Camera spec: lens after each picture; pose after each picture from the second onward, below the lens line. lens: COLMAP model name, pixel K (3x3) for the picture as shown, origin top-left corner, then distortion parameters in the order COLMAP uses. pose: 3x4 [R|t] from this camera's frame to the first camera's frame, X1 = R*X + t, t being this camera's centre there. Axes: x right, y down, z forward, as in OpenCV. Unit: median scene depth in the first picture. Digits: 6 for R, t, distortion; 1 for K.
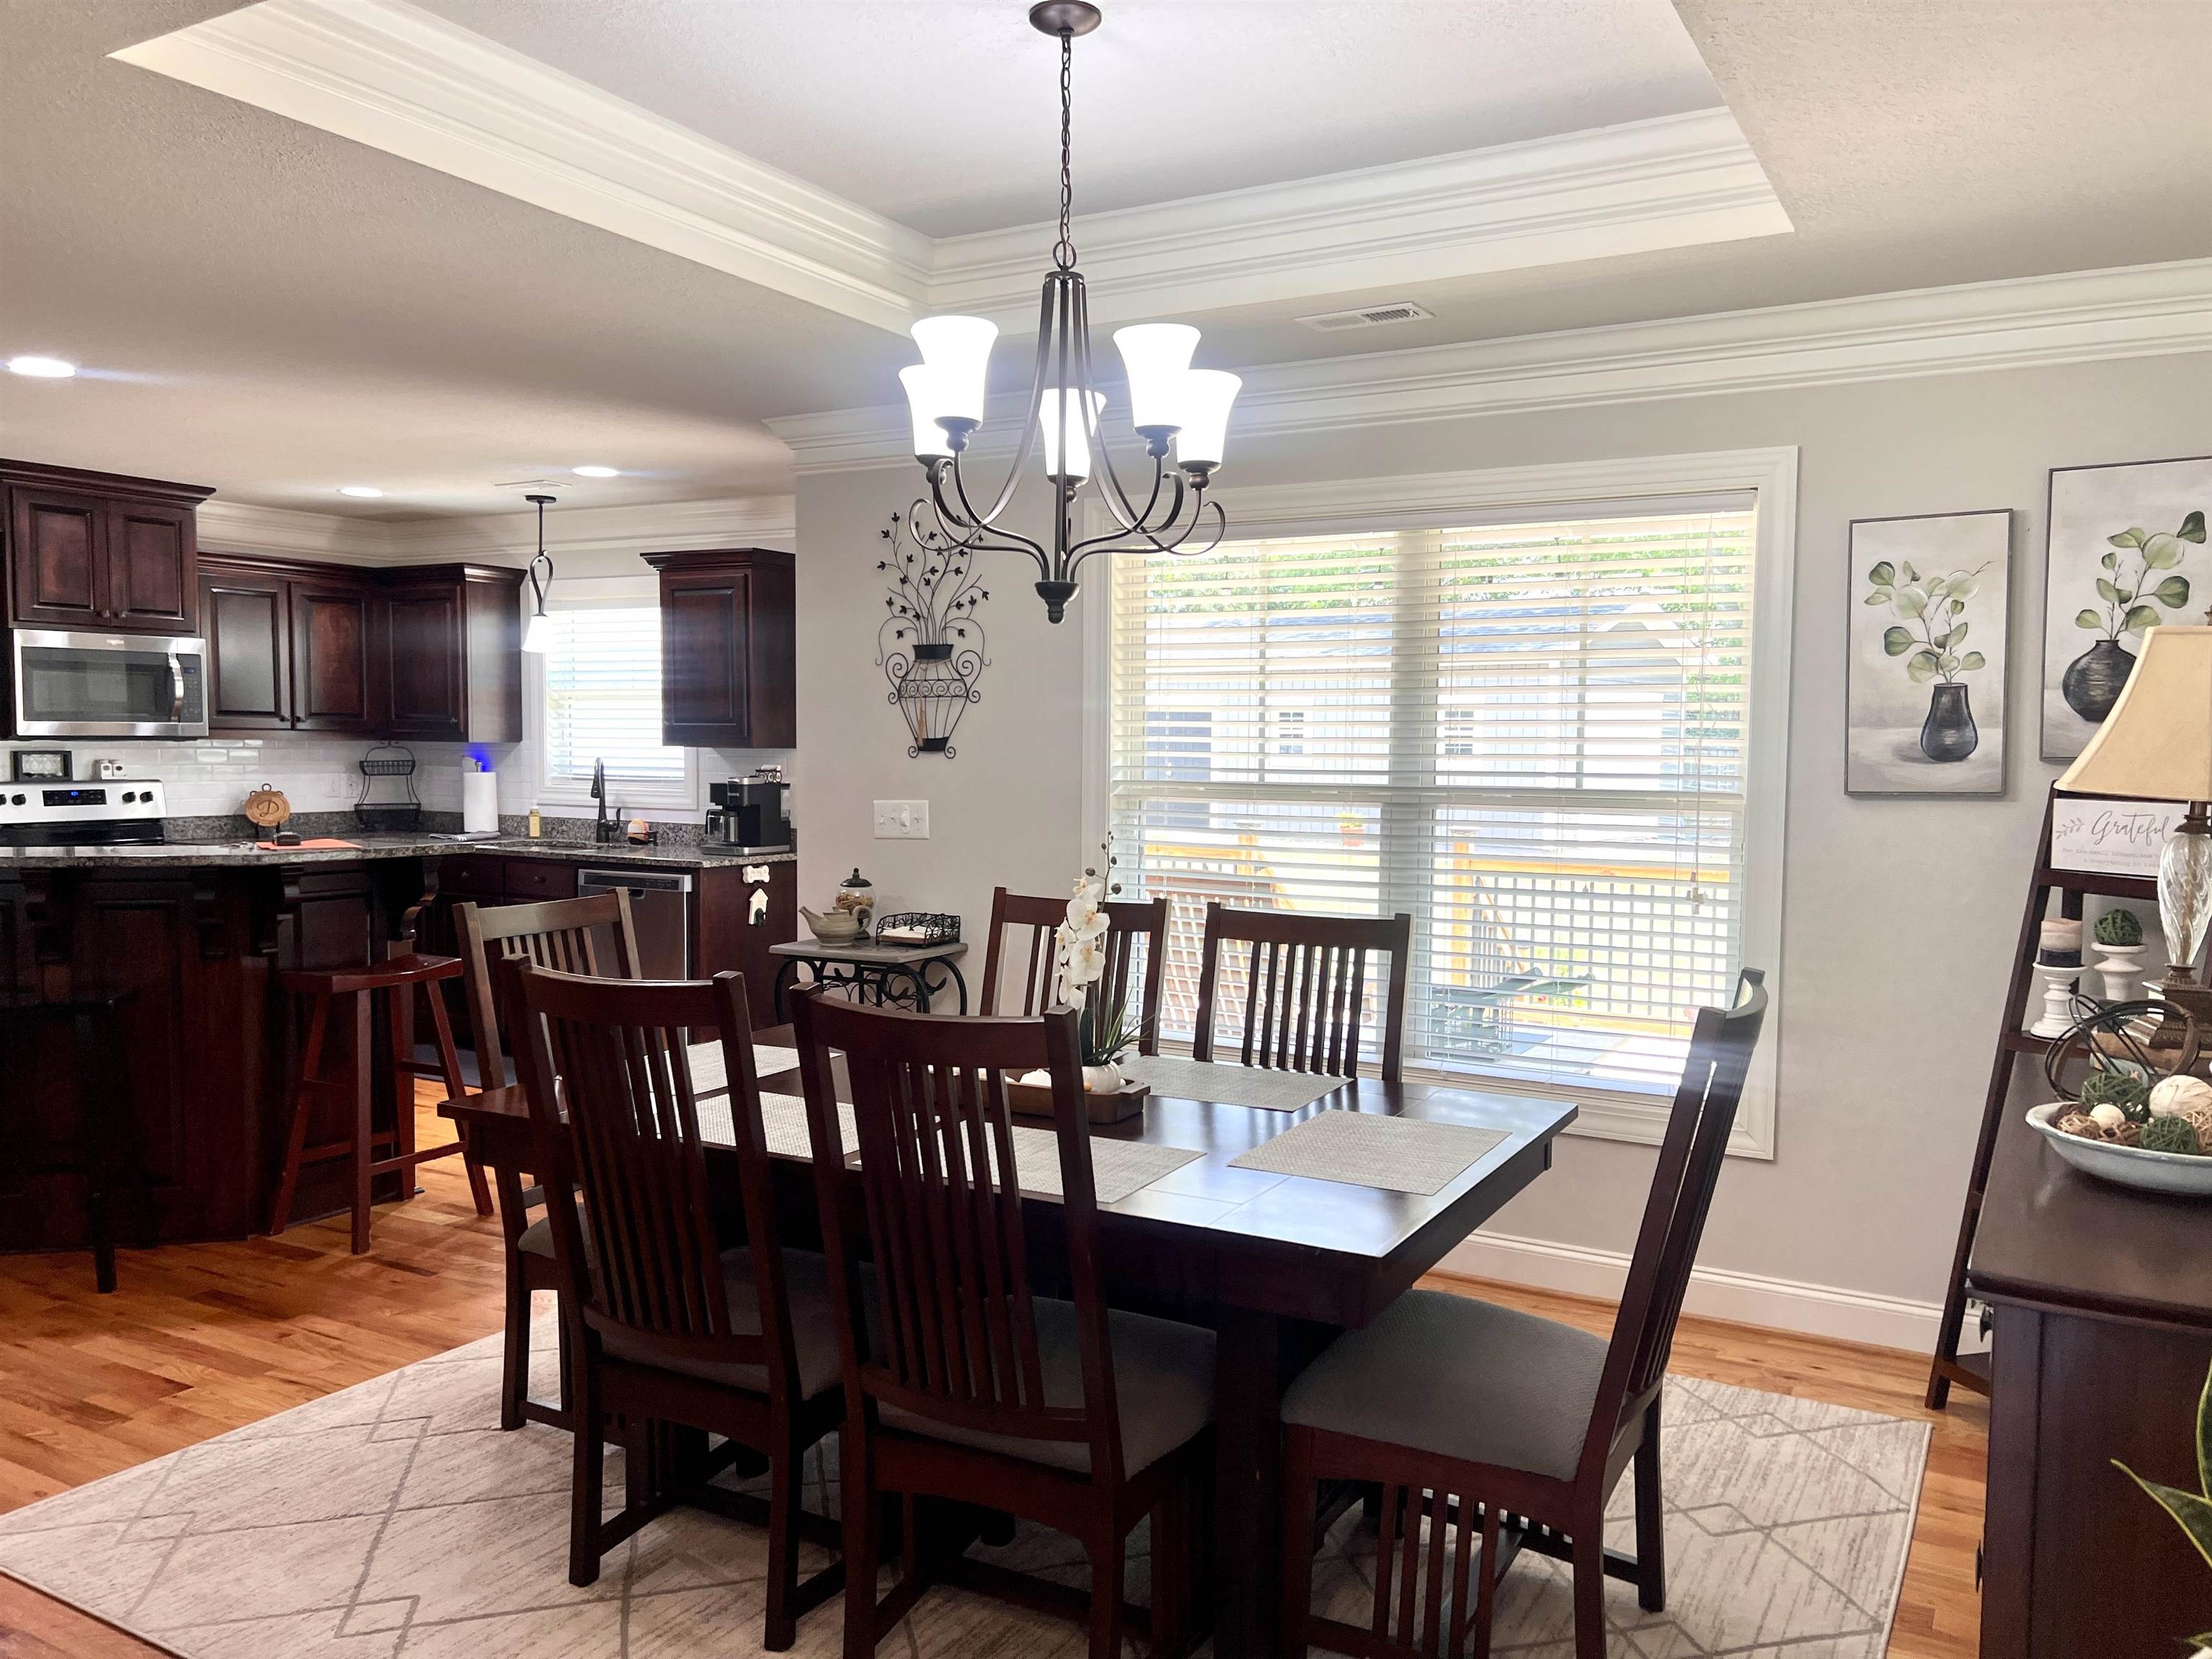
lens RADIAL K [[1671.0, 0, 1107.3], [0, 1671.0, 830.8], [0, 0, 1]] dist [0.056159, -0.069102]
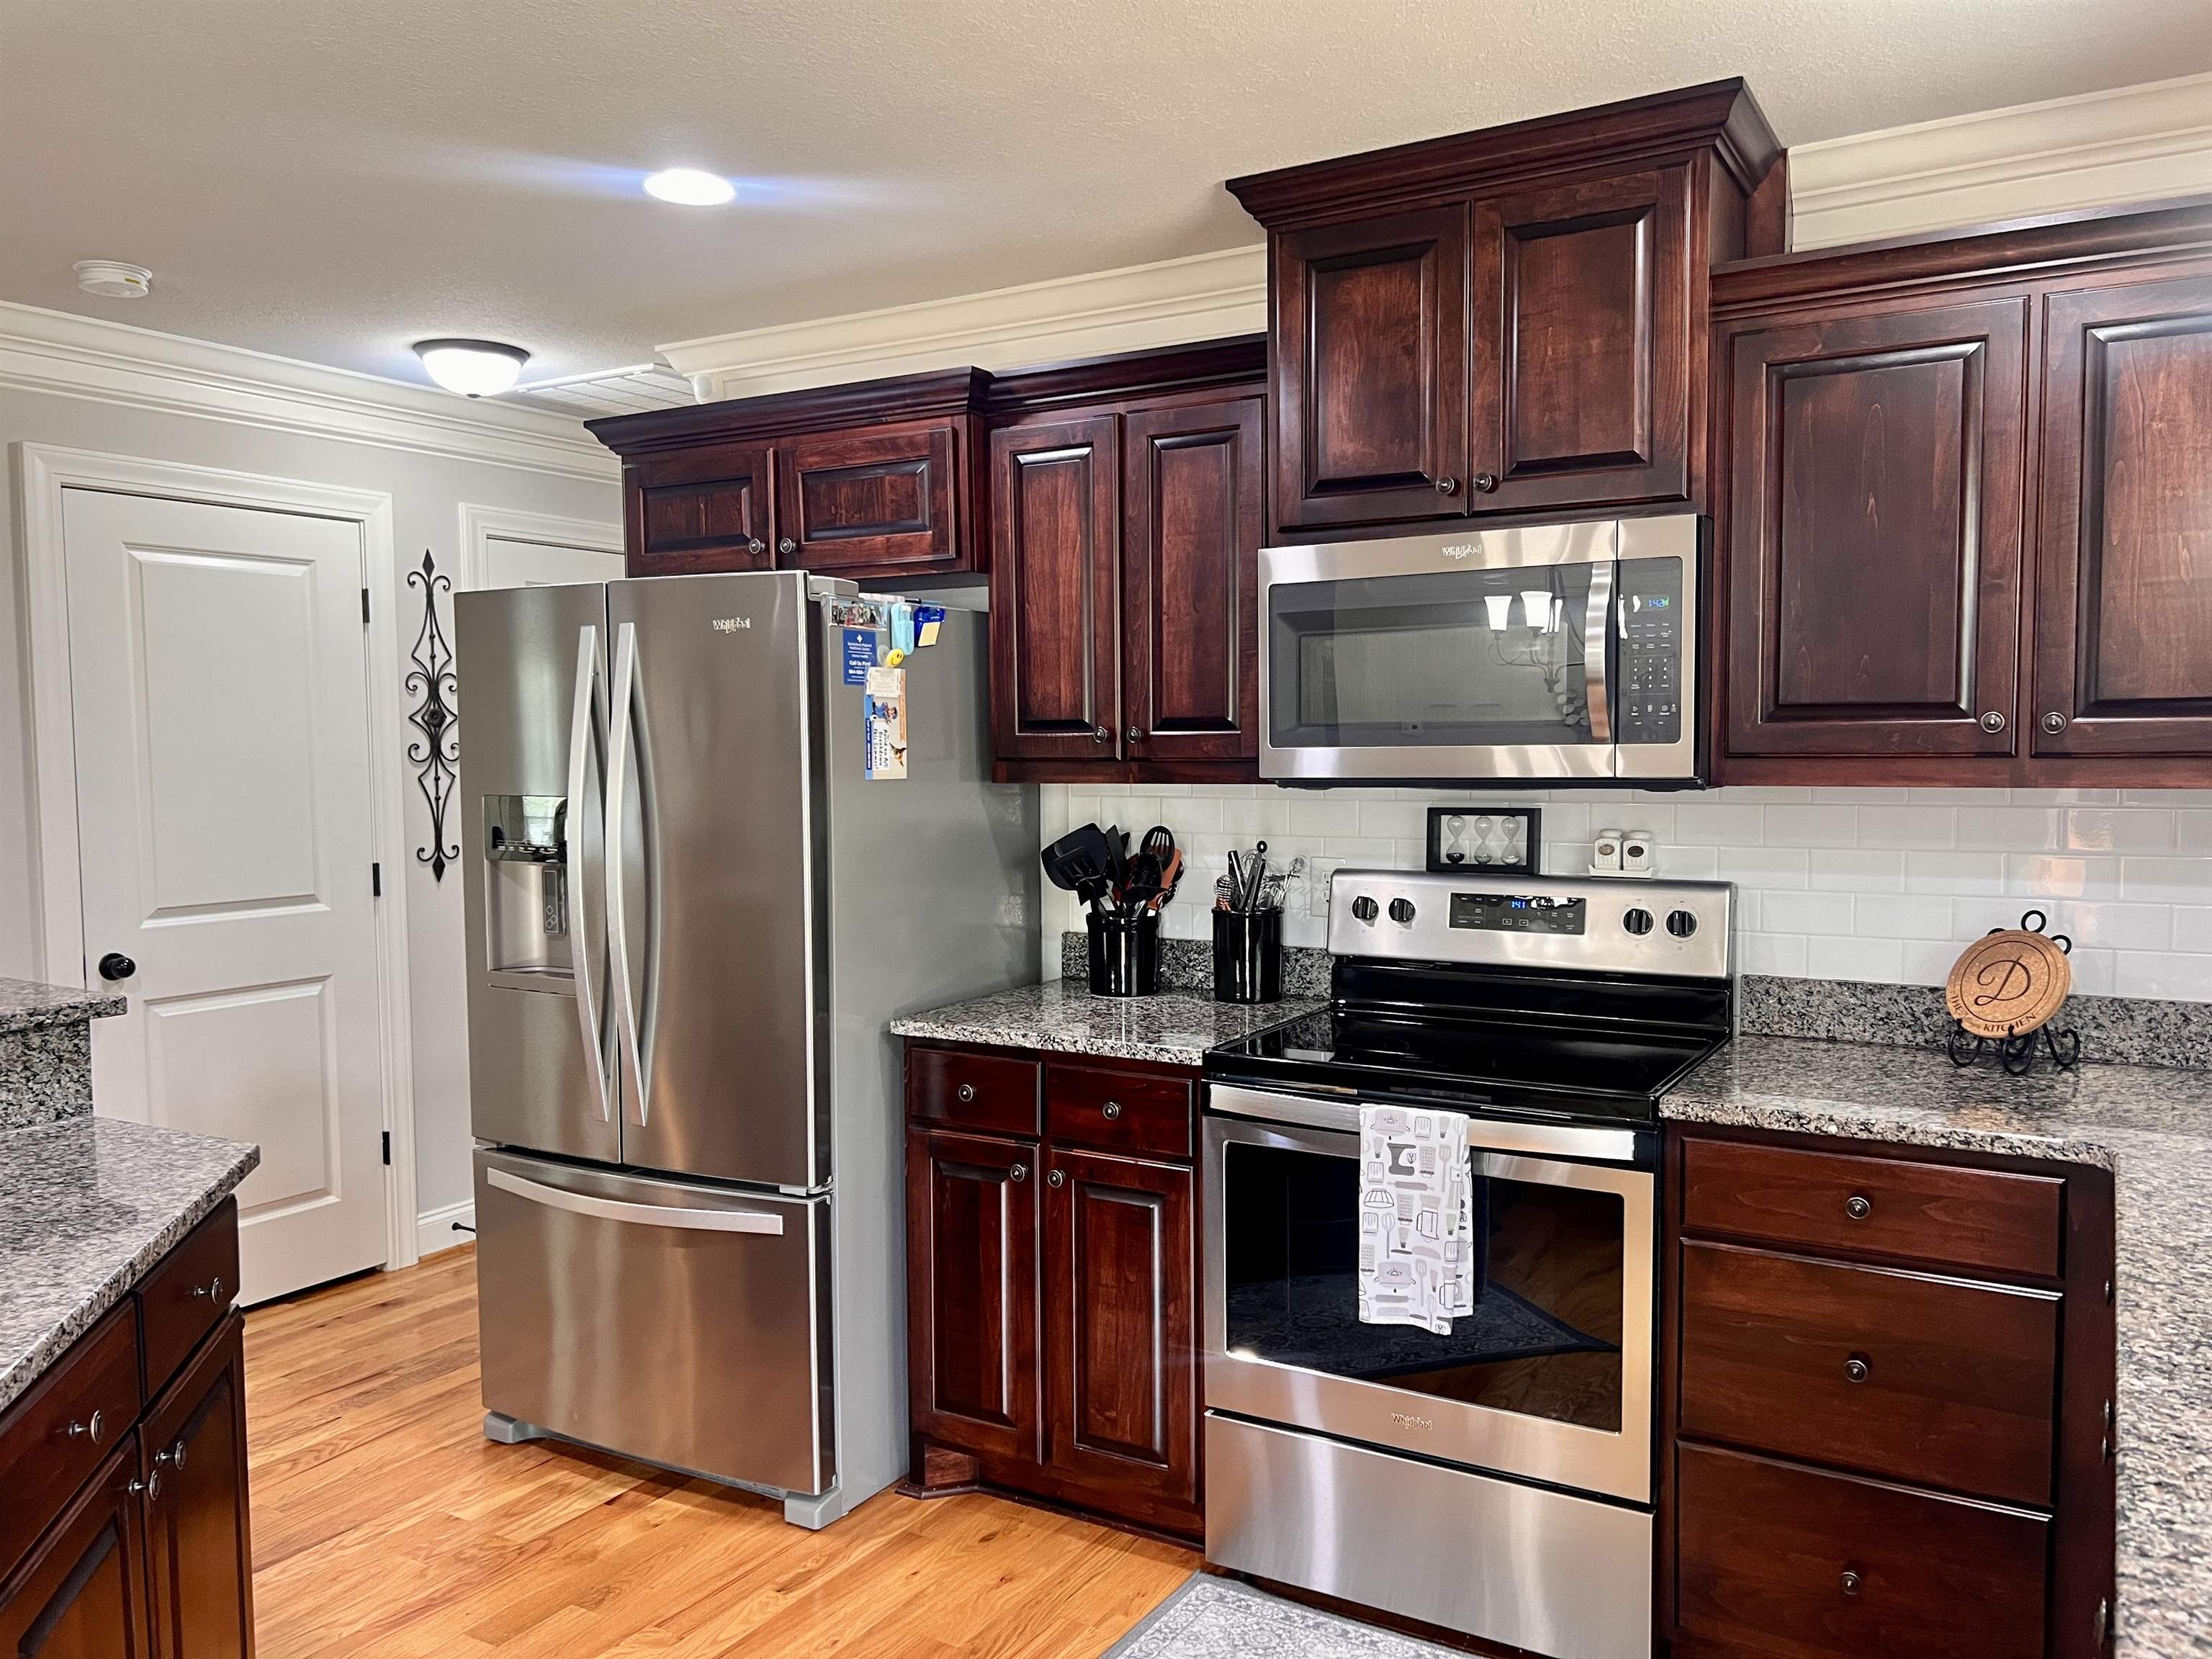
lens RADIAL K [[1671.0, 0, 1137.5], [0, 1671.0, 832.6], [0, 0, 1]] dist [0.056159, -0.069102]
pose [[-0.005368, 0.044189, -0.999009, -0.166833], [-0.043403, 0.998071, 0.044381, -0.055560], [0.999043, 0.043598, -0.003439, 0.888192]]
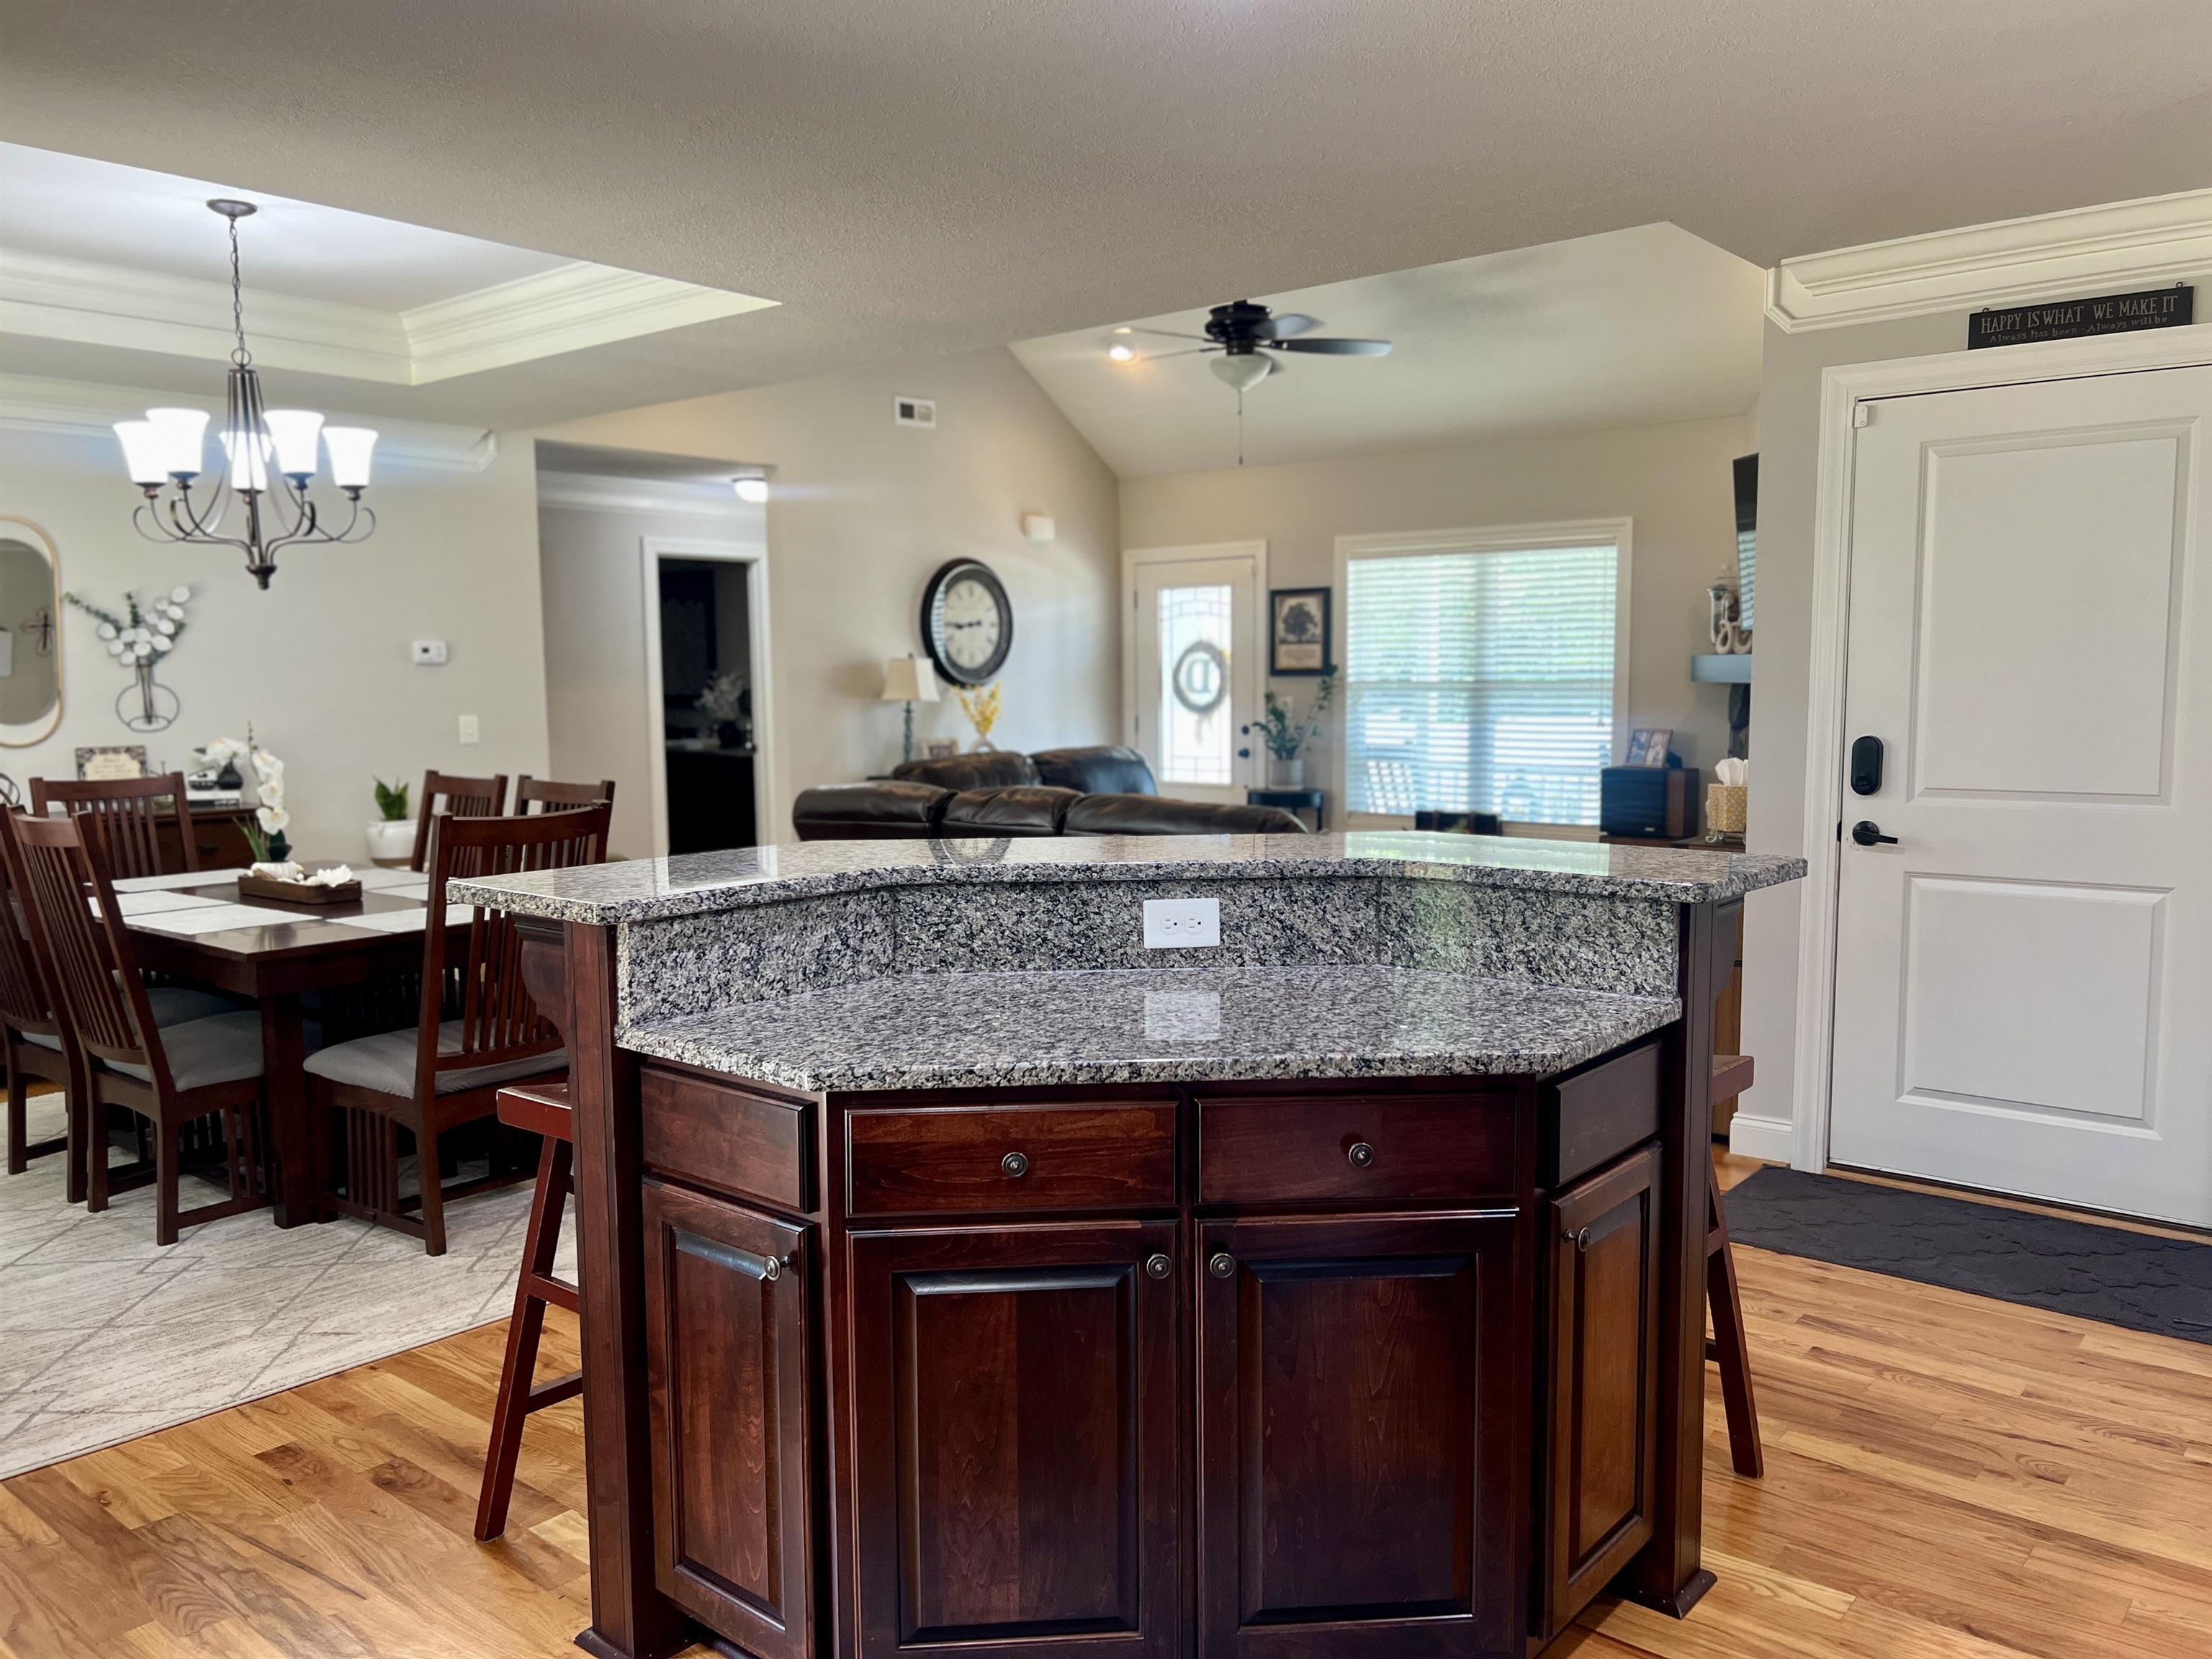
lens RADIAL K [[1671.0, 0, 1109.0], [0, 1671.0, 831.6], [0, 0, 1]] dist [0.056159, -0.069102]
pose [[-0.983111, -0.023291, 0.181520, -0.460746], [0.004540, 0.988460, 0.151416, -0.056765], [-0.182952, 0.149683, -0.971660, 1.013627]]
